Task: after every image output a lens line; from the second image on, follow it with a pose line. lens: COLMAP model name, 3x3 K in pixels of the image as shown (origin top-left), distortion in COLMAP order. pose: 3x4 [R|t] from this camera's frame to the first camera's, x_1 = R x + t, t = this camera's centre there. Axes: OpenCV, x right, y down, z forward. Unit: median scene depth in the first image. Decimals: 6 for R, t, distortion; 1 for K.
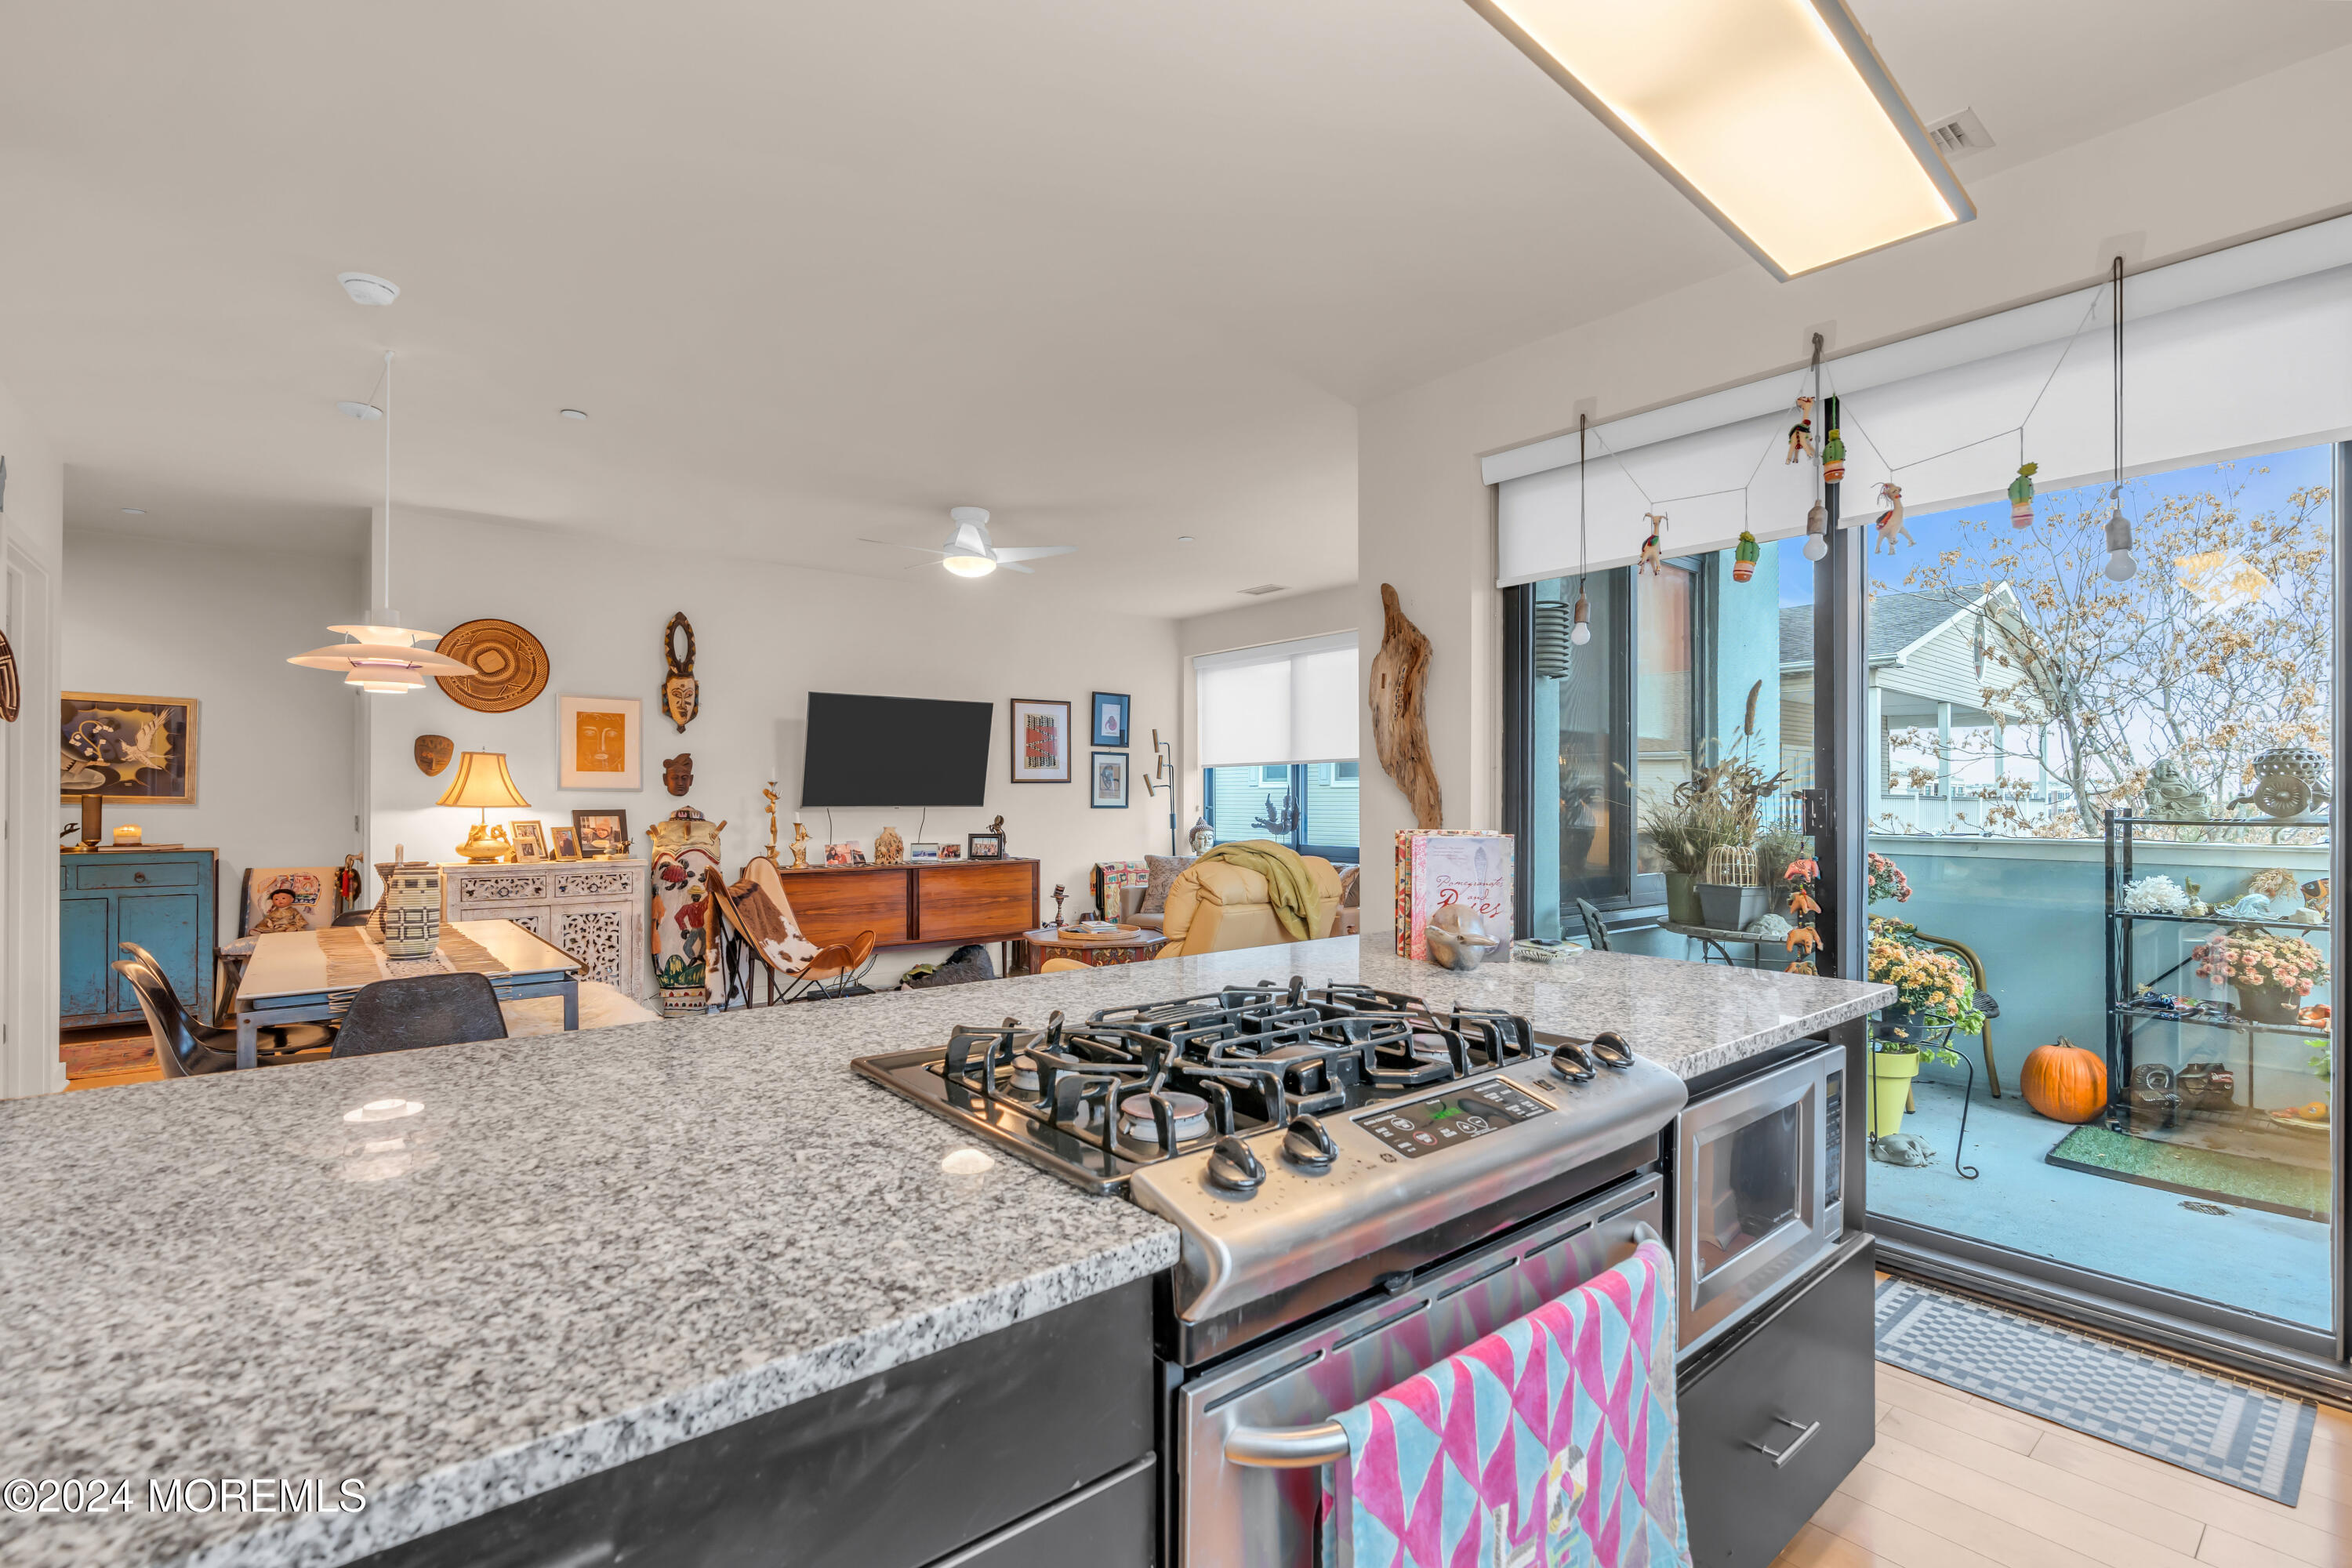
lens RADIAL K [[1062.8, 0, 1191.4], [0, 1062.8, 796.9], [0, 0, 1]] dist [-0.011255, 0.004322]
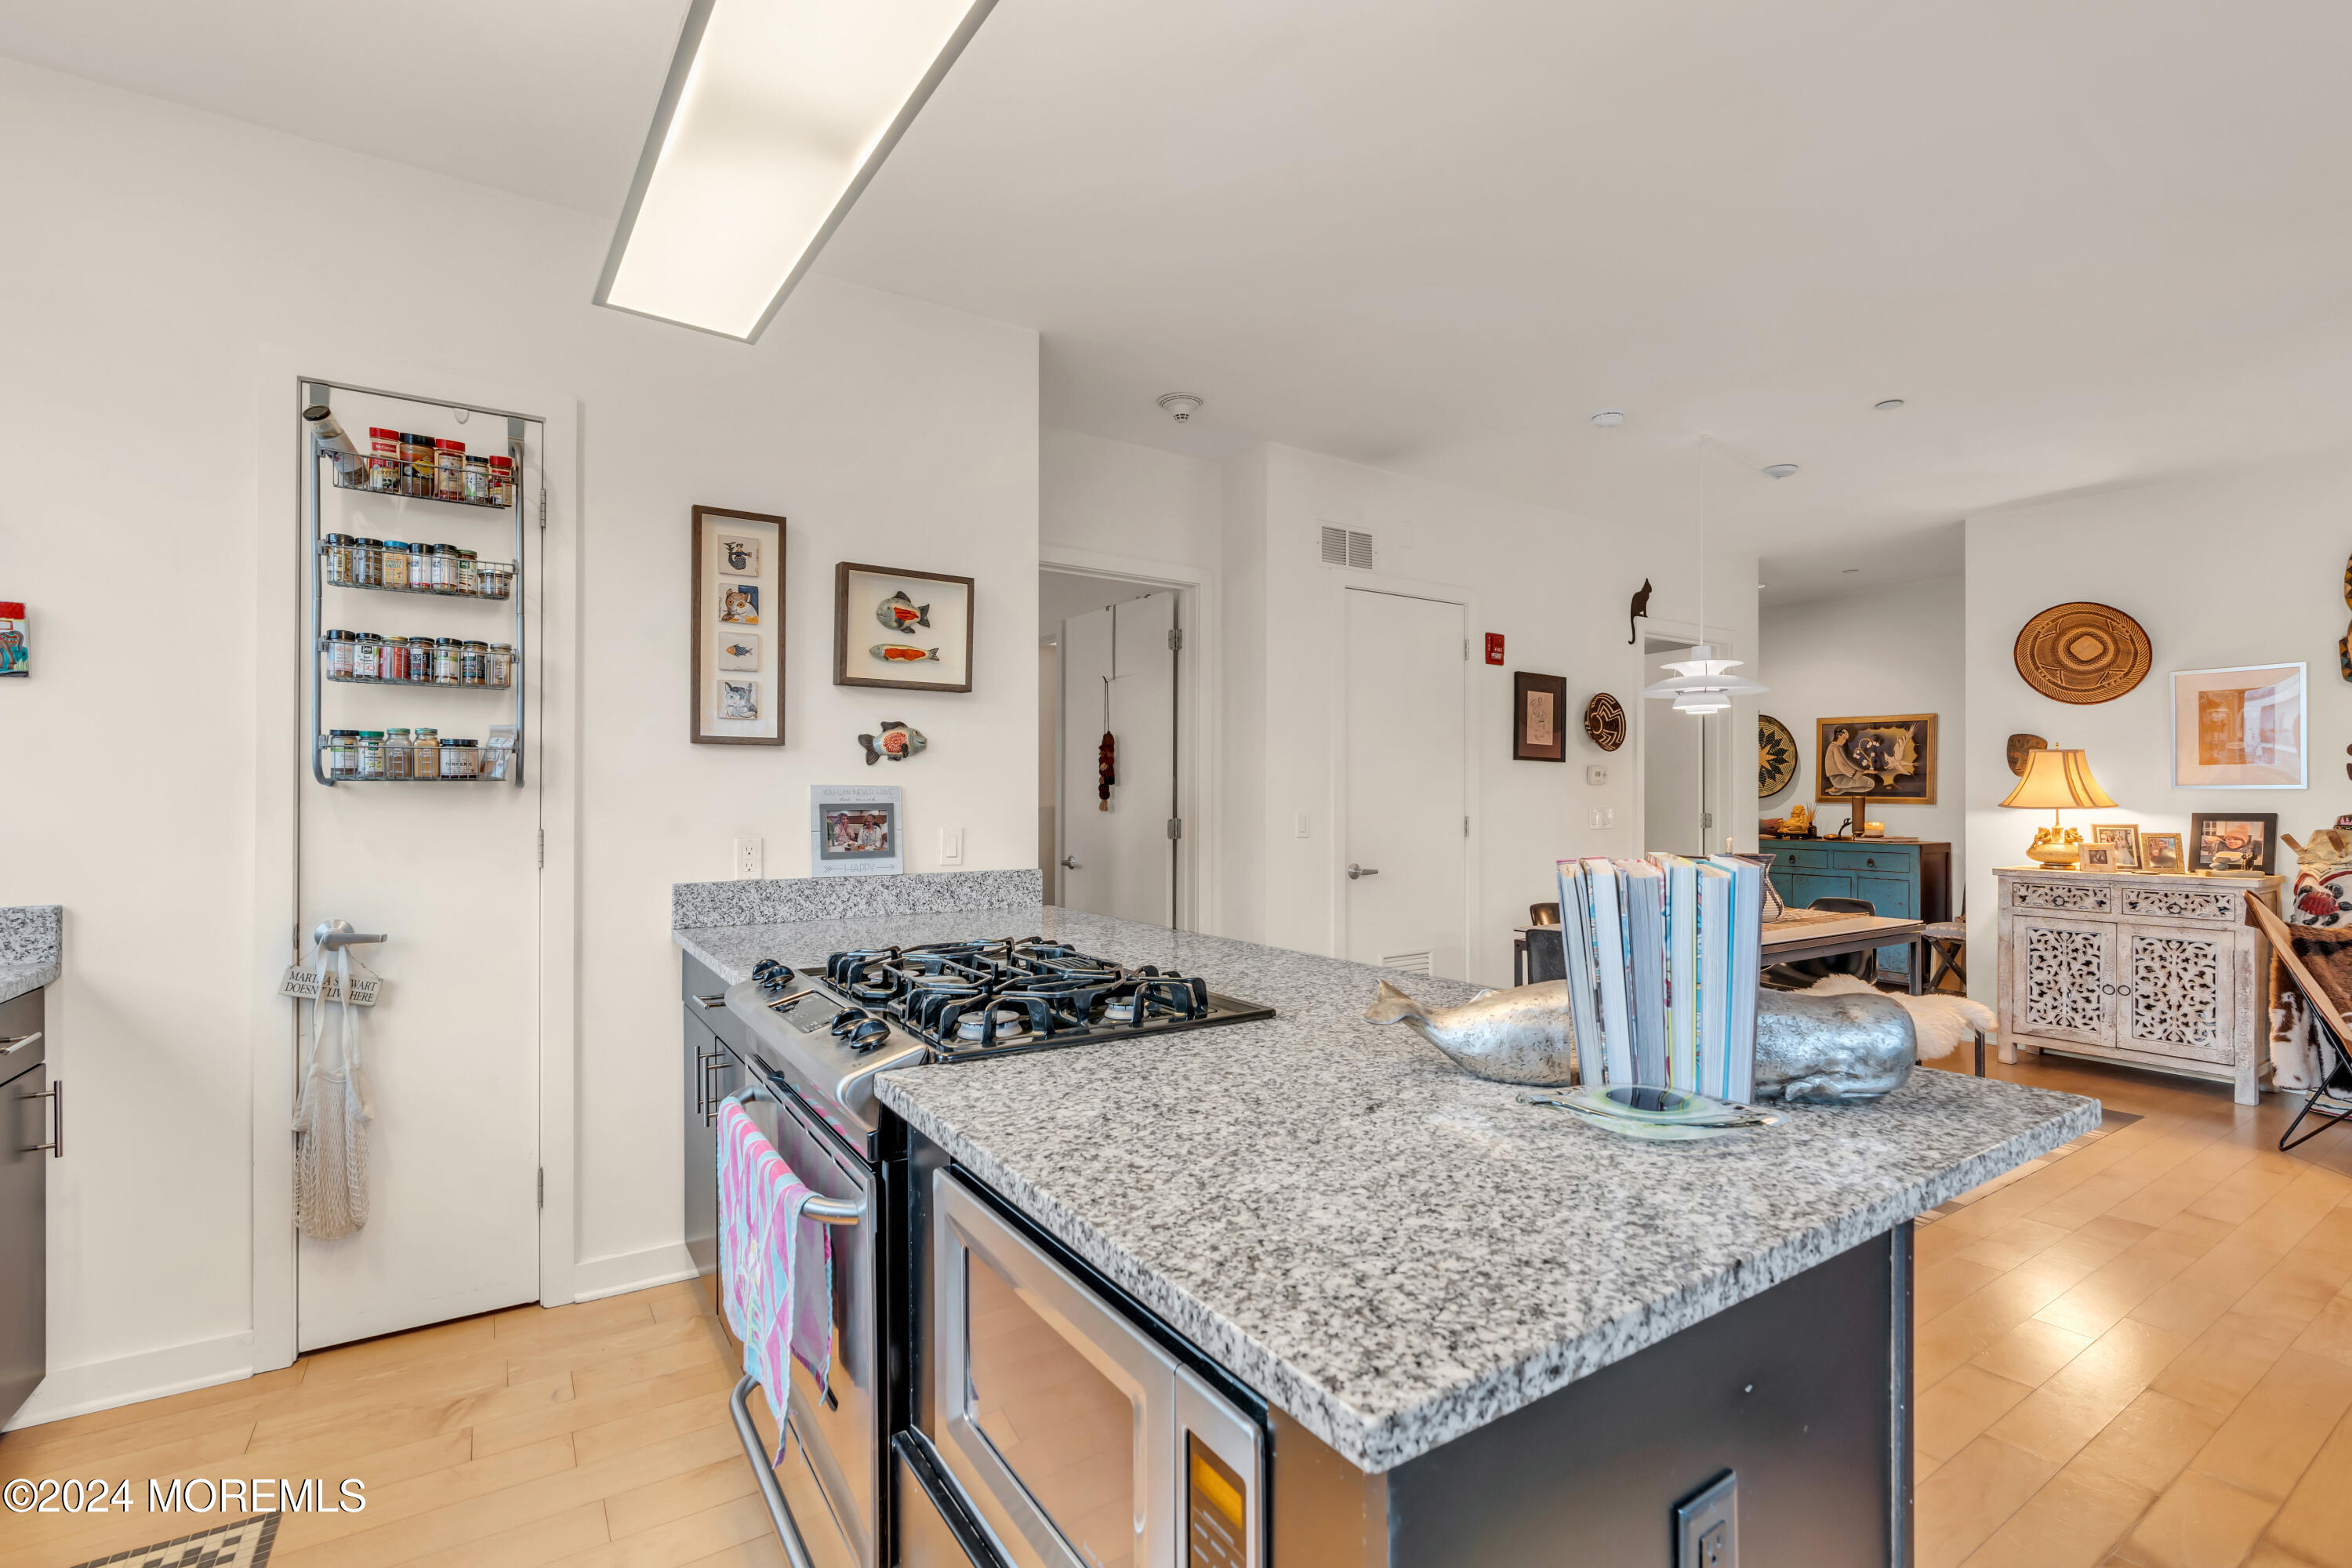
lens RADIAL K [[1062.8, 0, 1179.7], [0, 1062.8, 797.3], [0, 0, 1]] dist [-0.011255, 0.004322]
pose [[-0.112788, -0.002550, -0.993616, 0.318610], [0.002516, 0.999993, -0.002852, 0.000672], [0.993616, -0.002821, -0.112781, 0.320224]]
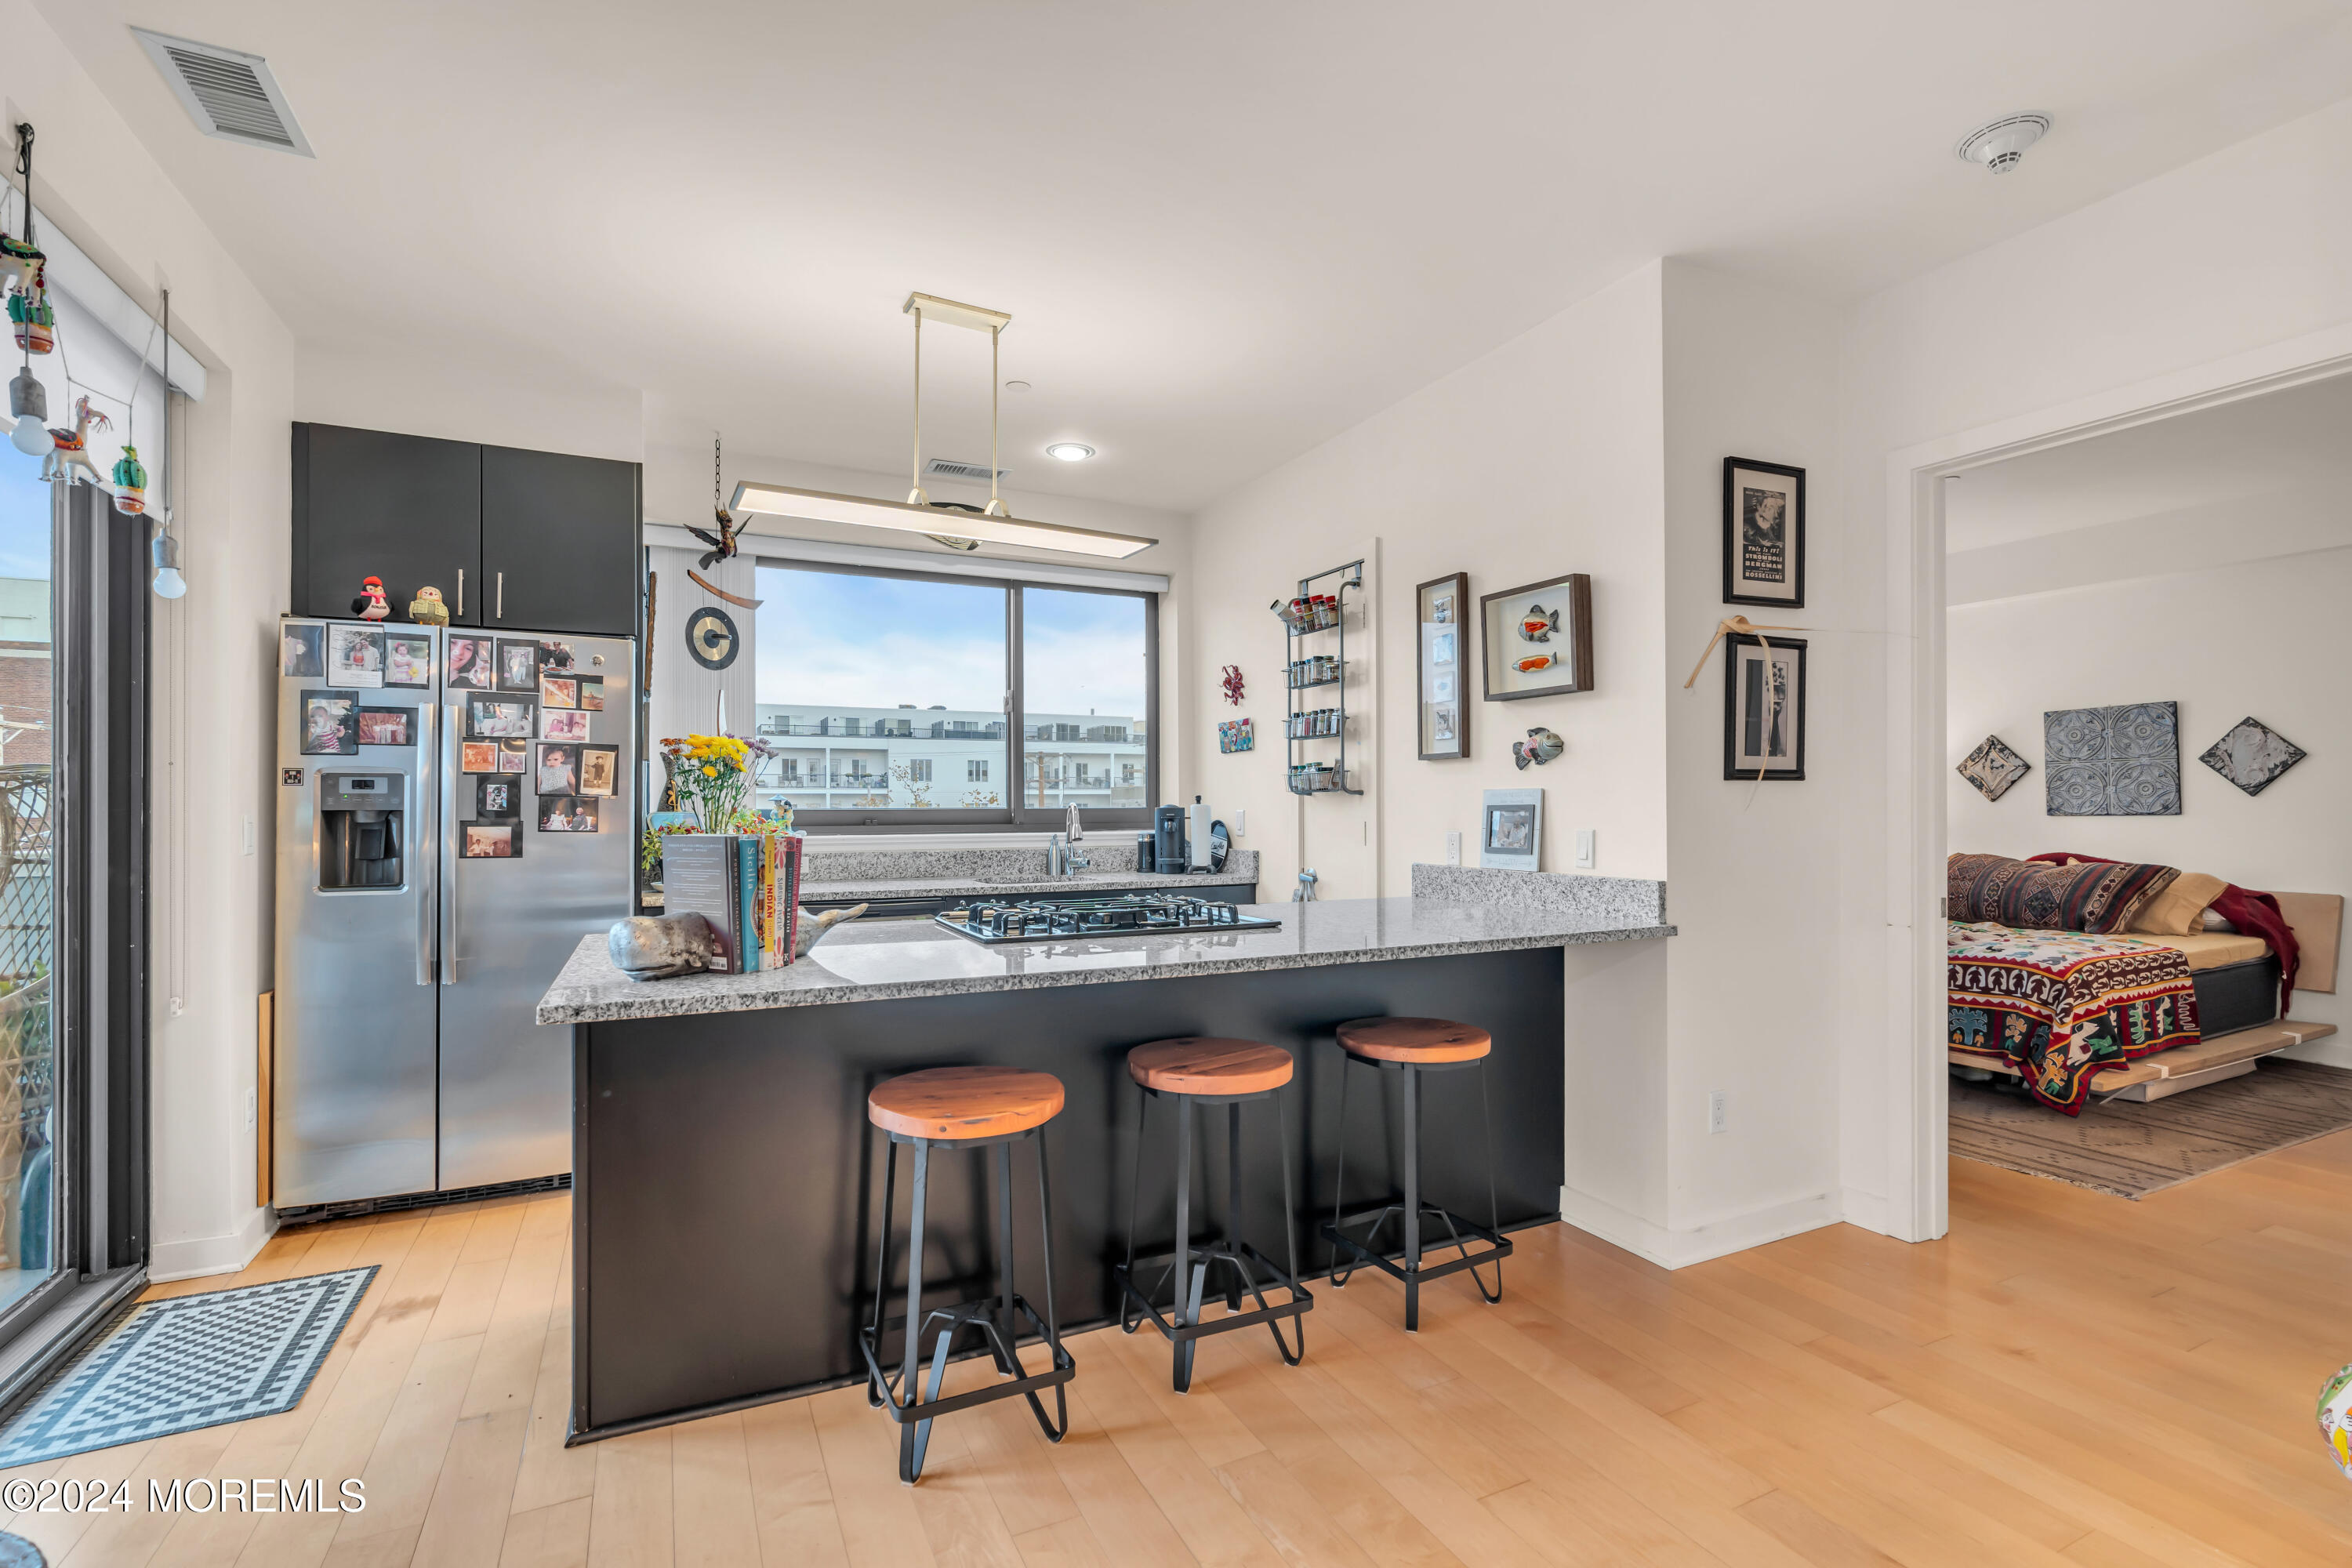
lens RADIAL K [[1062.8, 0, 1182.5], [0, 1062.8, 803.2], [0, 0, 1]] dist [-0.011255, 0.004322]
pose [[-0.971456, 0.002267, 0.237210, -0.145477], [0.001010, 0.999985, -0.005420, 0.003828], [-0.237219, -0.005025, -0.971443, 0.713124]]
